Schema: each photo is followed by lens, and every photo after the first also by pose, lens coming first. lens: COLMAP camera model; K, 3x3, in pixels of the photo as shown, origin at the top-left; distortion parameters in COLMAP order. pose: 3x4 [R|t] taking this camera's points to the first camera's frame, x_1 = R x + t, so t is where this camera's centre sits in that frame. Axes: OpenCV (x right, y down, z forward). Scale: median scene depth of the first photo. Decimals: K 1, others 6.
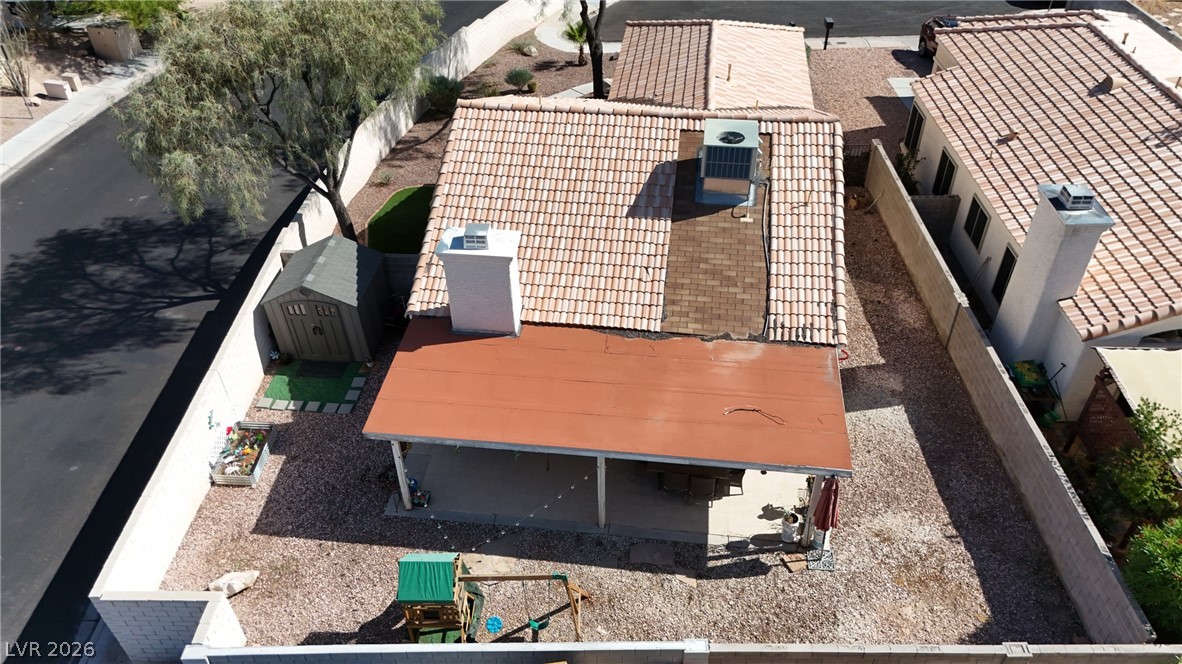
lens RADIAL K [[869.2, 0, 592.5], [0, 869.2, 326.4], [0, 0, 1]] dist [0.057450, -0.042804]
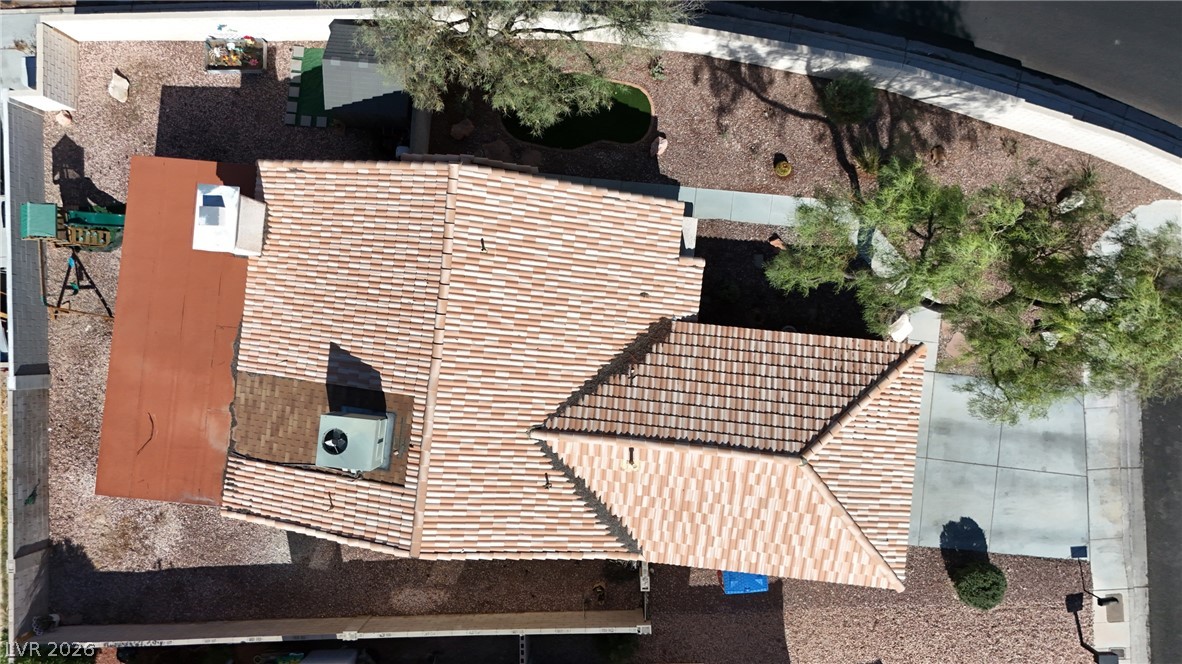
lens RADIAL K [[869.2, 0, 594.5], [0, 869.2, 331.4], [0, 0, 1]] dist [0.057450, -0.042804]
pose [[0.028450, 0.999595, -0.000271, 0.037699], [-0.615954, 0.017744, 0.787582, -1.305100], [0.787268, -0.022240, 0.616210, 0.635859]]
